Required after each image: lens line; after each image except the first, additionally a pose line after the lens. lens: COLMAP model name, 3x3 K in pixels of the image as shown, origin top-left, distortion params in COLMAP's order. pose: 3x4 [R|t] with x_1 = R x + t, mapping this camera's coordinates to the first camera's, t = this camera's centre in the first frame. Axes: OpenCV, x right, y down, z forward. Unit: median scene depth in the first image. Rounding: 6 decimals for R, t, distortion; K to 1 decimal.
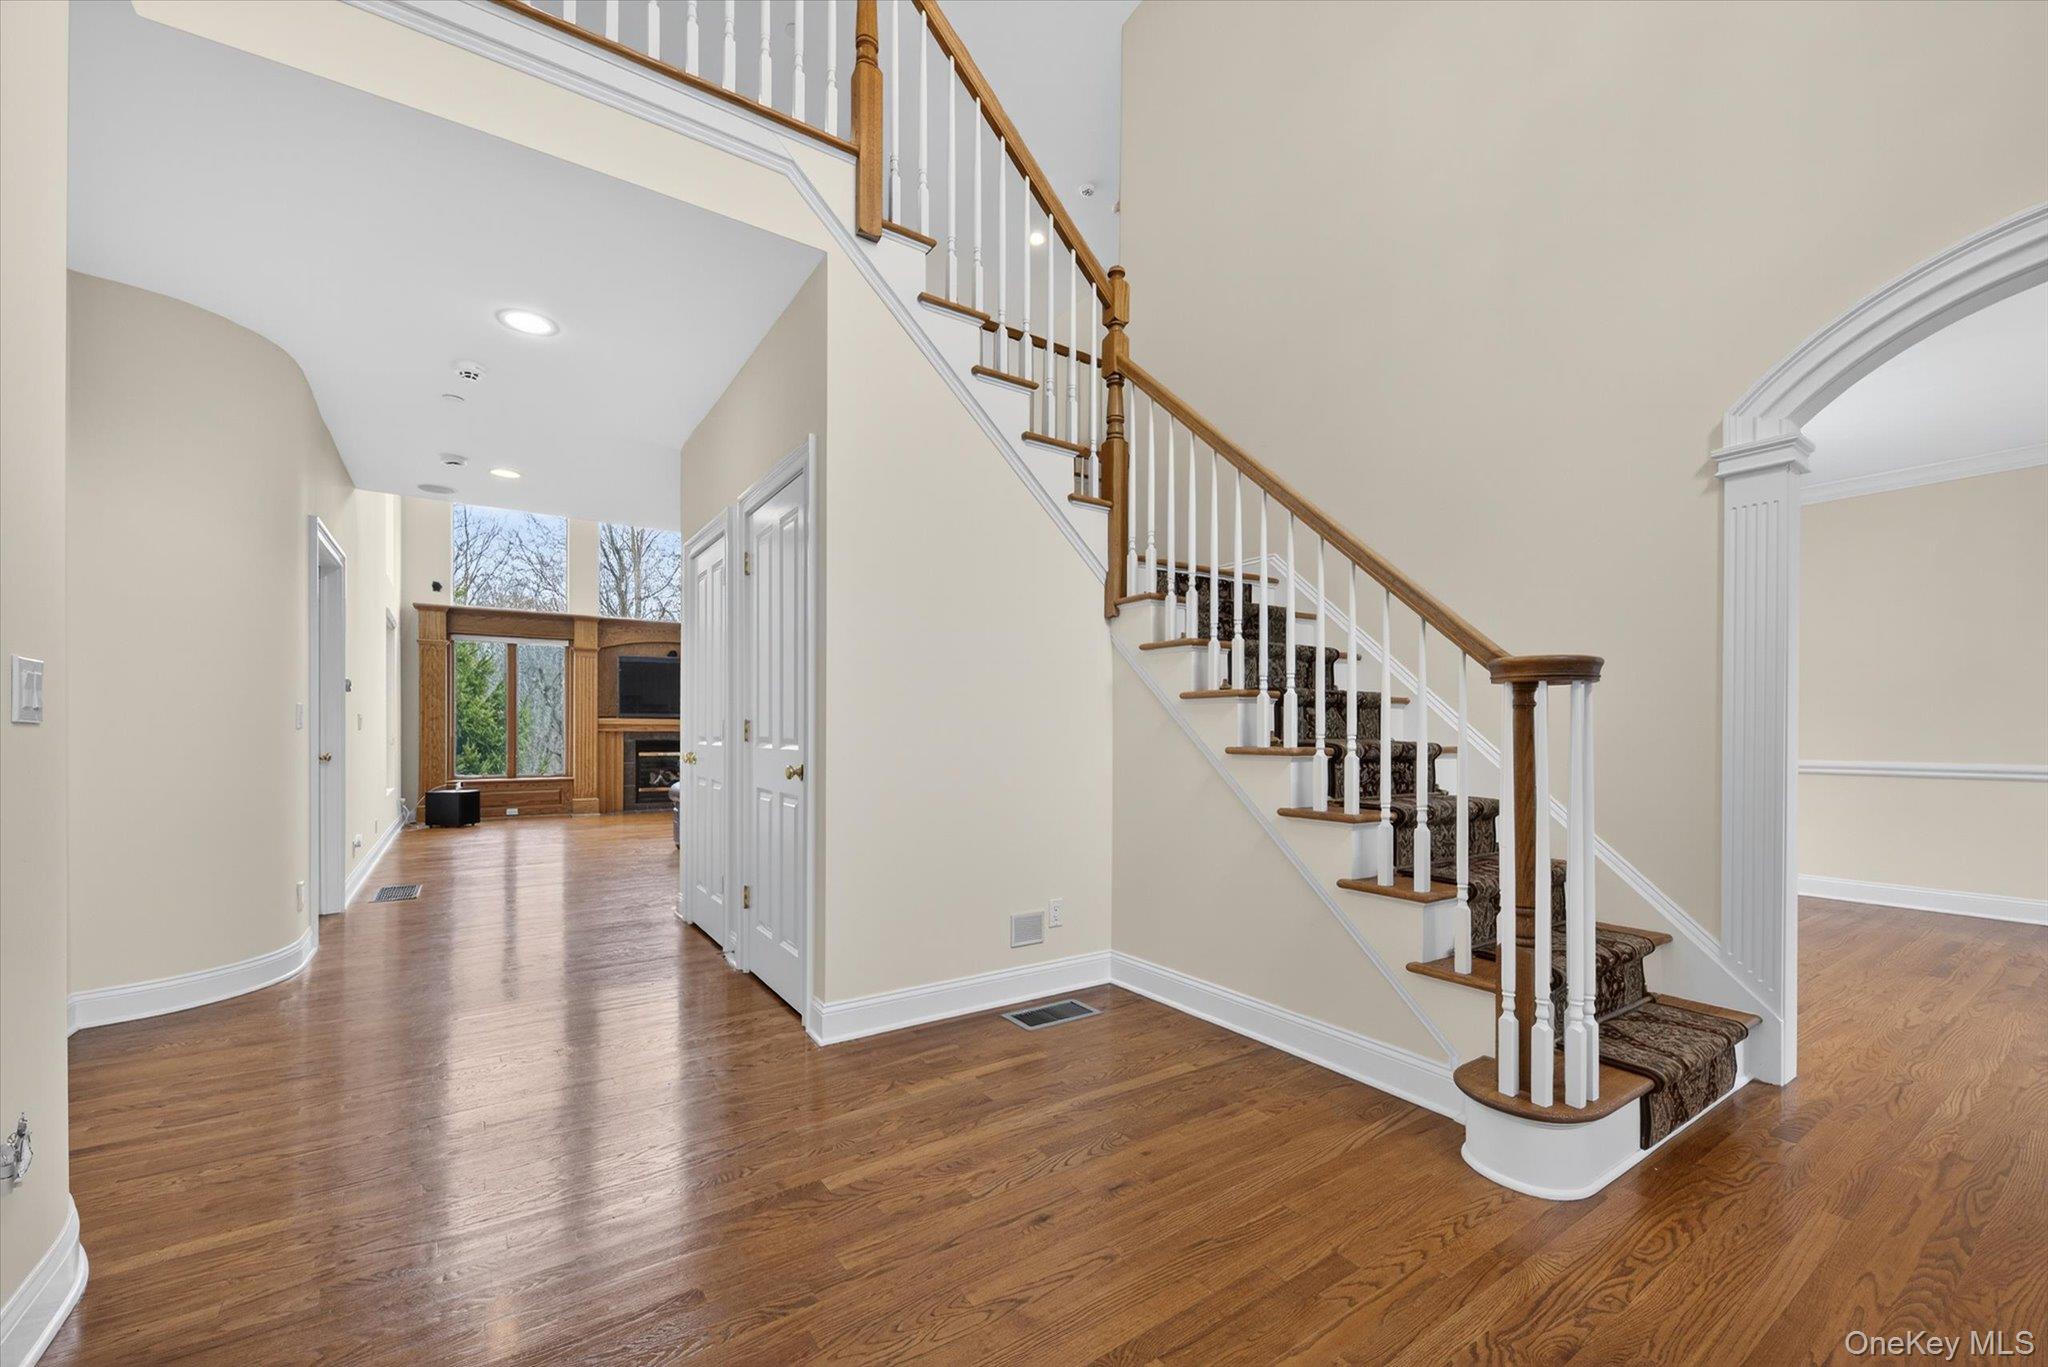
lens RADIAL K [[803.5, 0, 1021.8], [0, 803.5, 723.6], [0, 0, 1]] dist [0.001057, 0.000003]
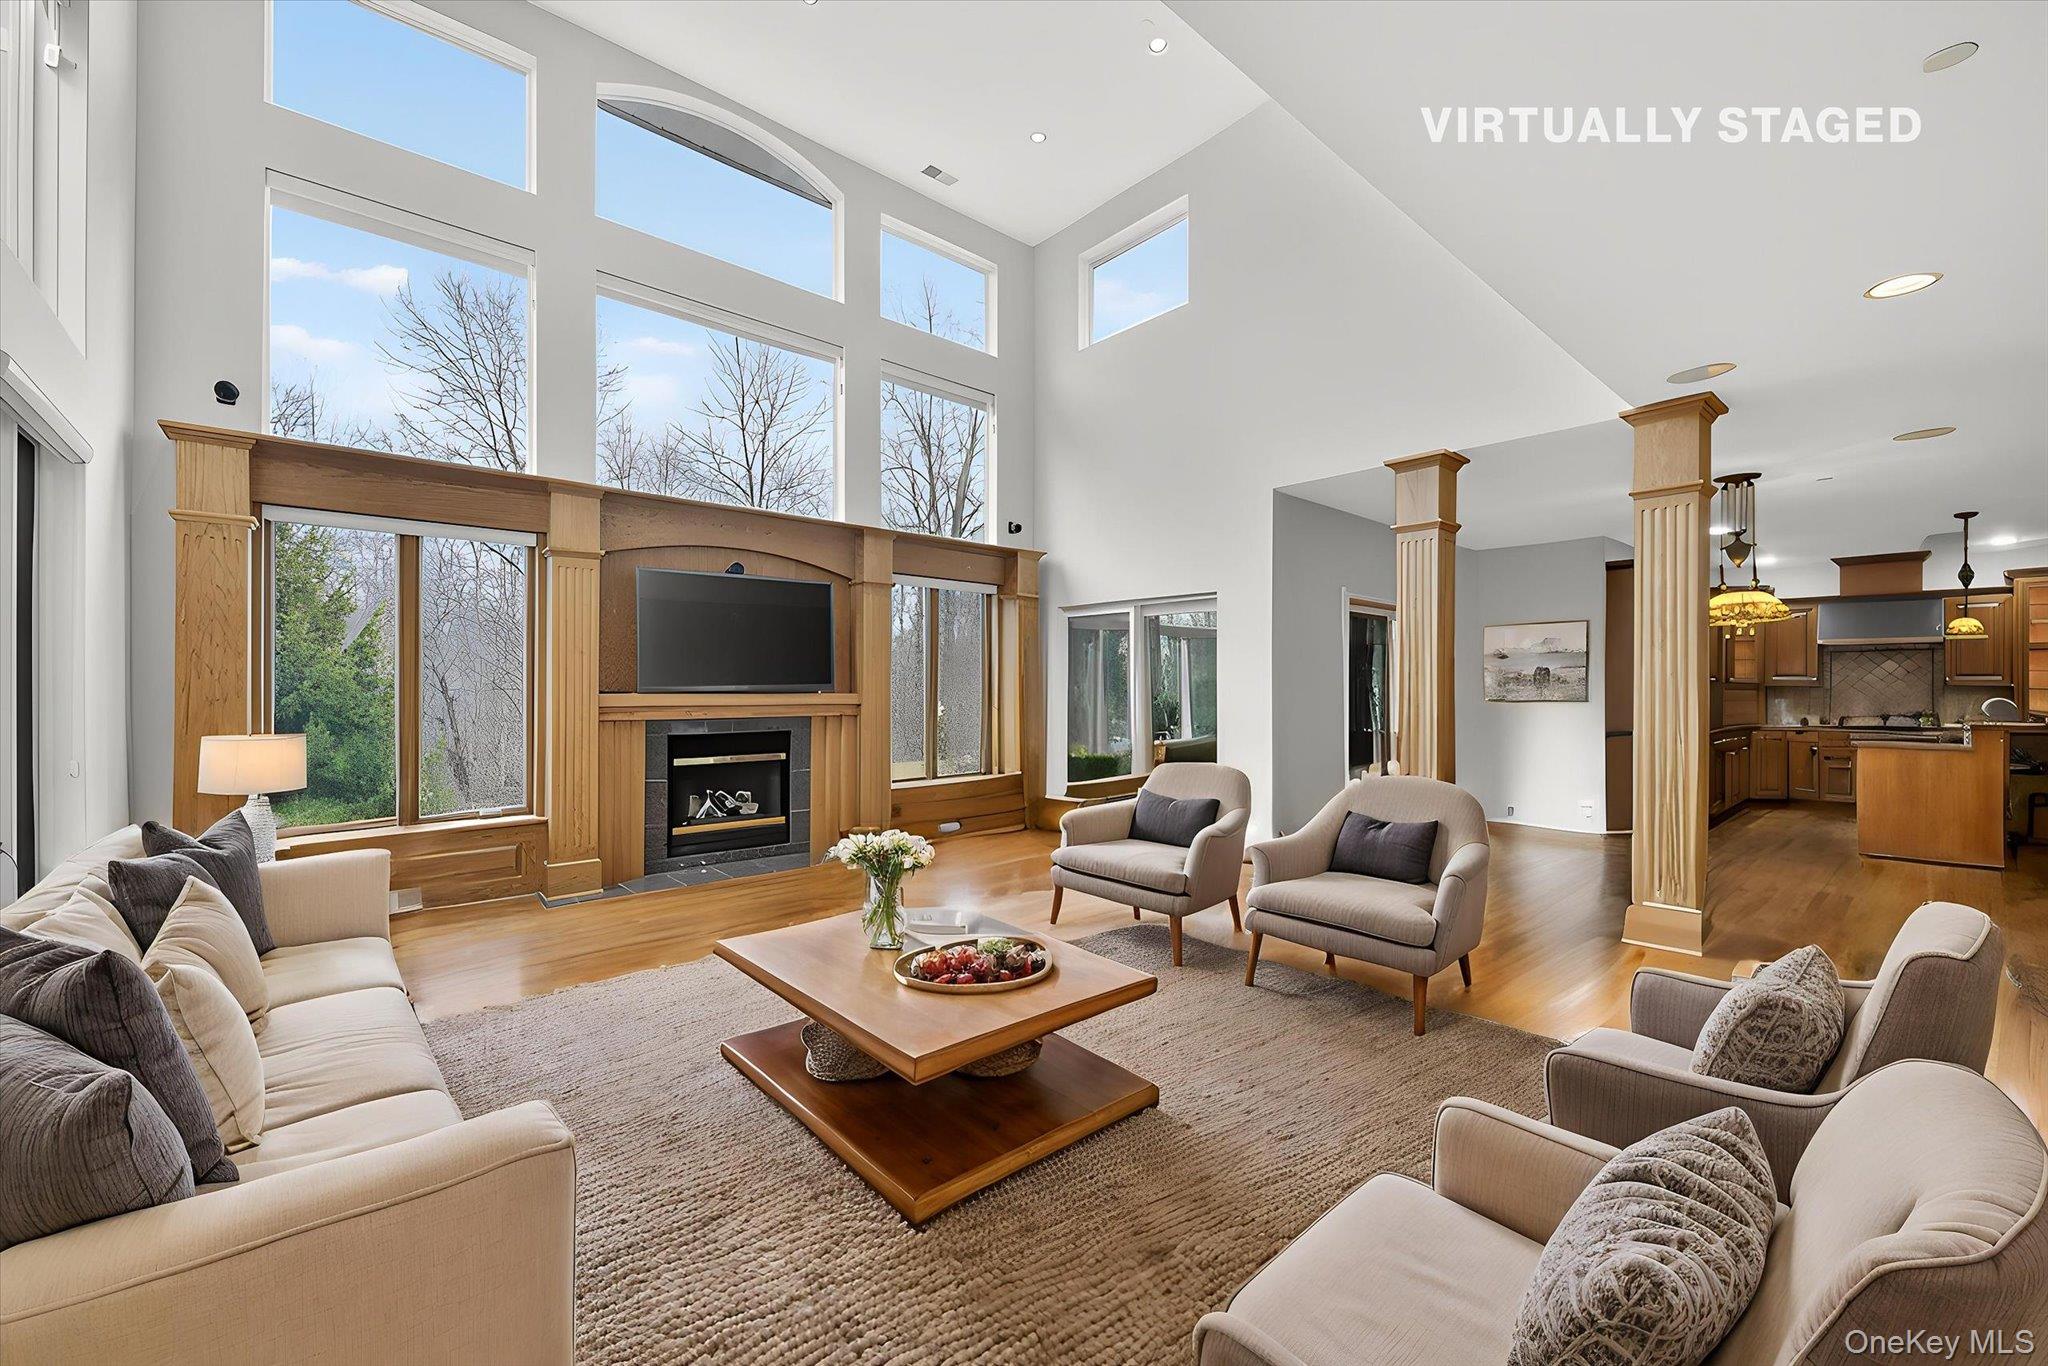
lens RADIAL K [[803.5, 0, 1017.7], [0, 803.5, 689.3], [0, 0, 1]] dist [0.001057, 0.000003]
pose [[0.993338, 0.002902, 0.115199, -0.332286], [-0.004402, 0.999909, 0.012773, -0.017401], [-0.115152, -0.013195, 0.993260, 0.486715]]
